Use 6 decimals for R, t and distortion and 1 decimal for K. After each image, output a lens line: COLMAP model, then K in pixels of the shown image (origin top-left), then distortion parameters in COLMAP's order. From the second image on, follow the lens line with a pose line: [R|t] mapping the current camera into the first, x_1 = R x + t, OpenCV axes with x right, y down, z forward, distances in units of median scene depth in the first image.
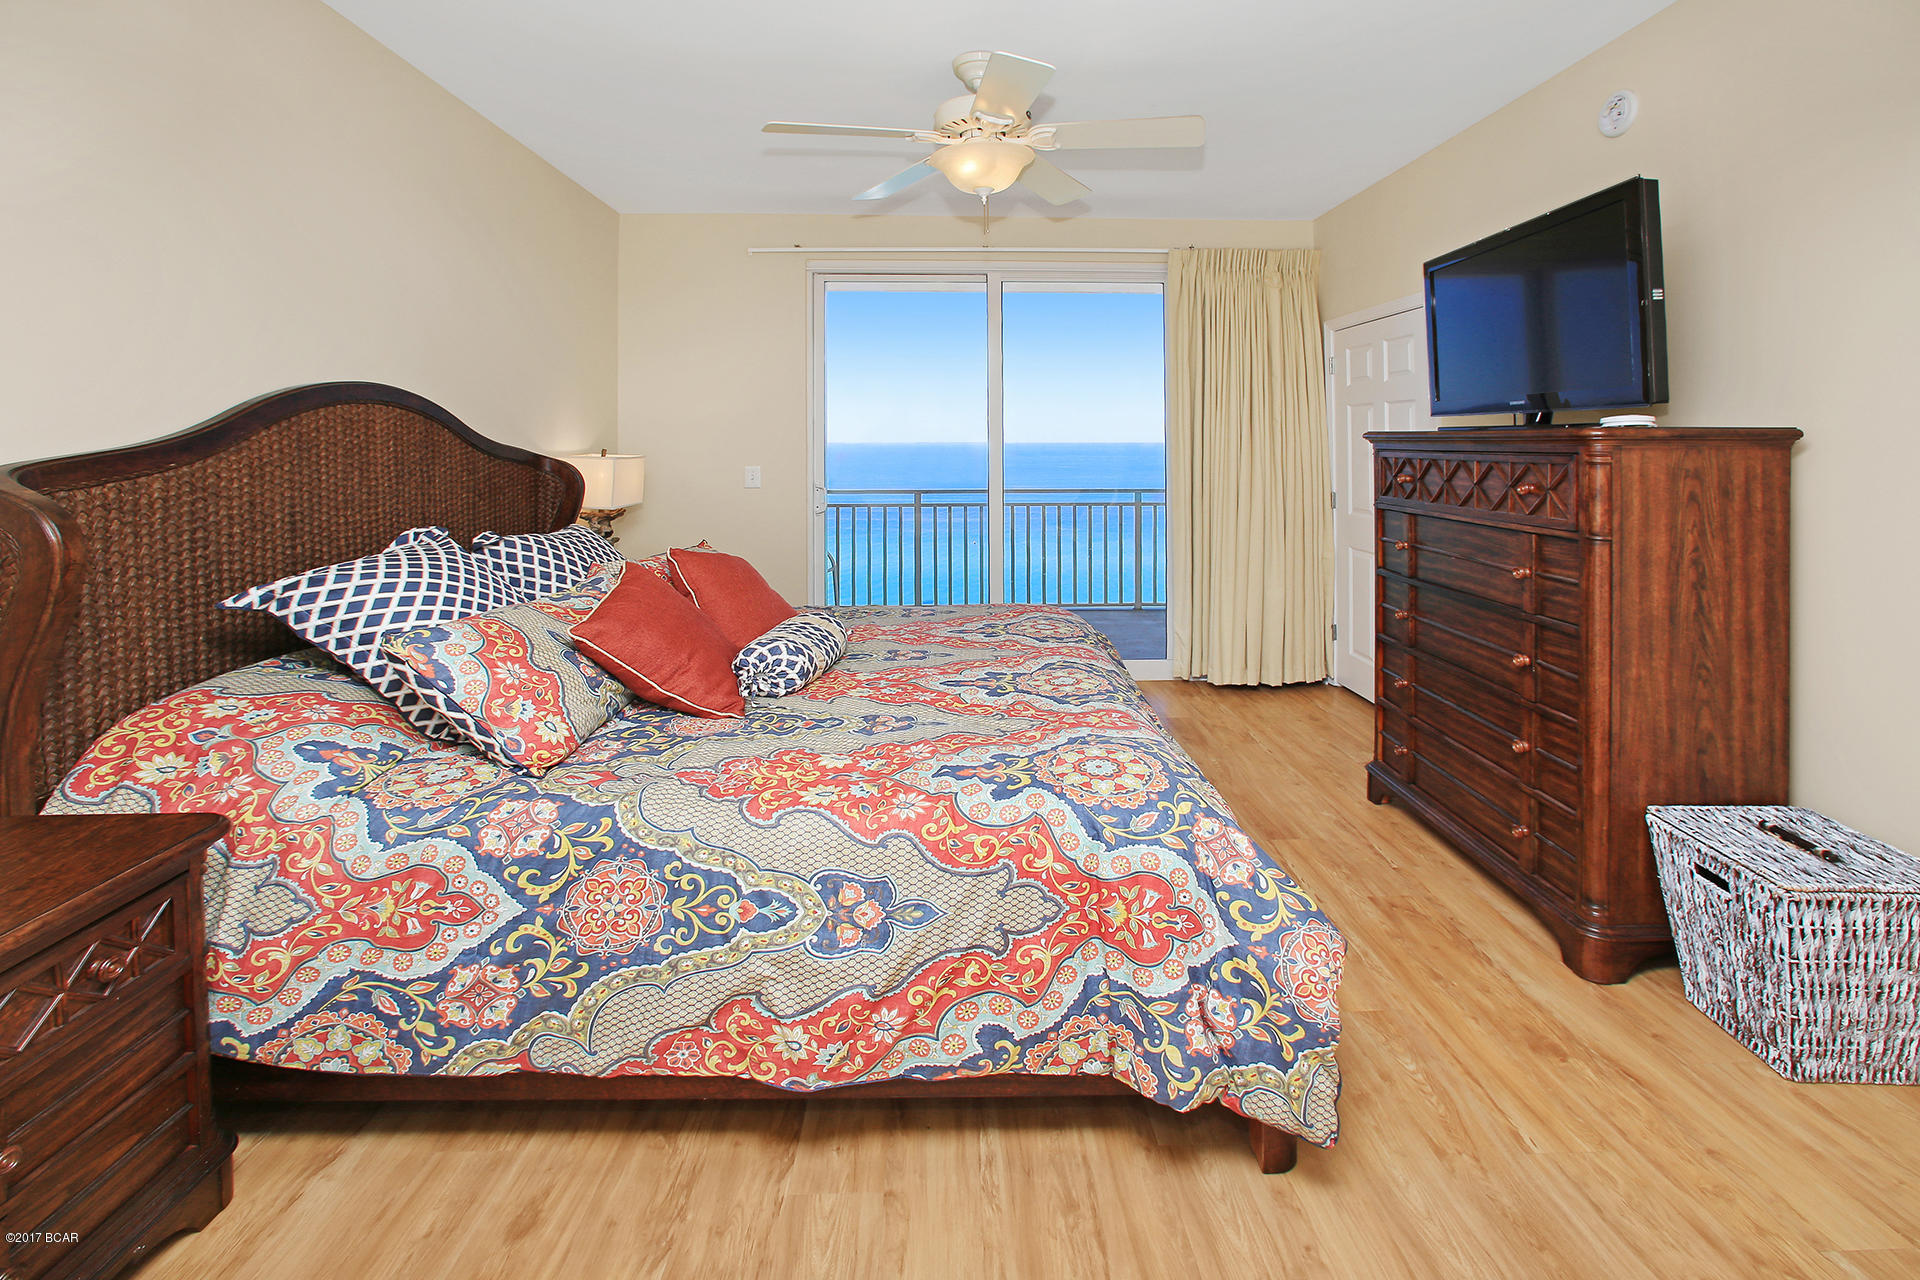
lens RADIAL K [[783.1, 0, 952.5], [0, 783.1, 536.7], [0, 0, 1]] dist [-0.024284, 0.005197]
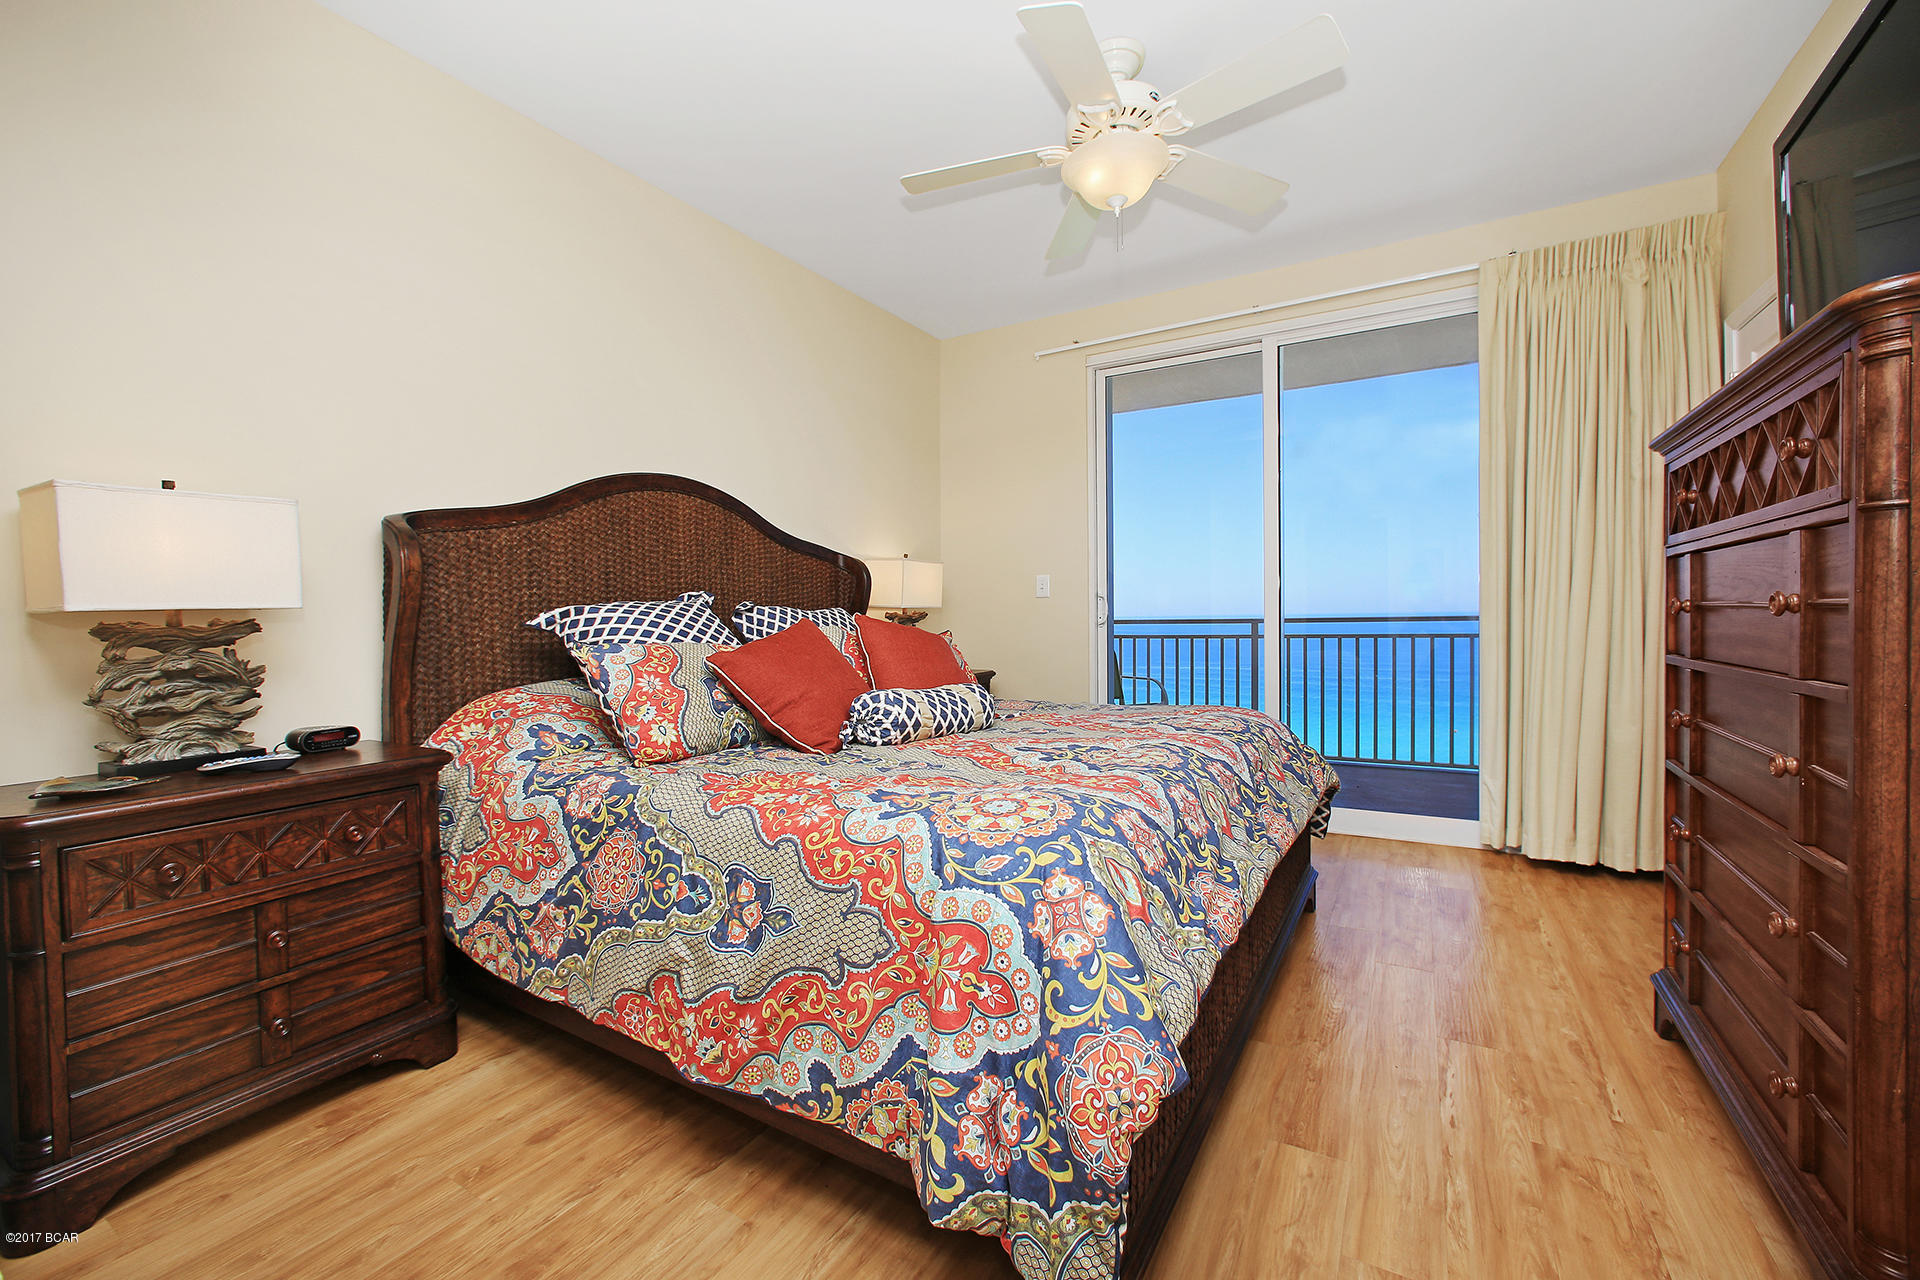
lens RADIAL K [[798.3, 0, 953.3], [0, 798.3, 633.0], [0, 0, 1]] dist [-0.040641, 0.016874]
pose [[0.863577, 0.044289, -0.502269, 0.555111], [-0.081494, 0.995298, -0.052354, 0.159039], [0.497588, 0.086144, 0.863125, 0.231158]]
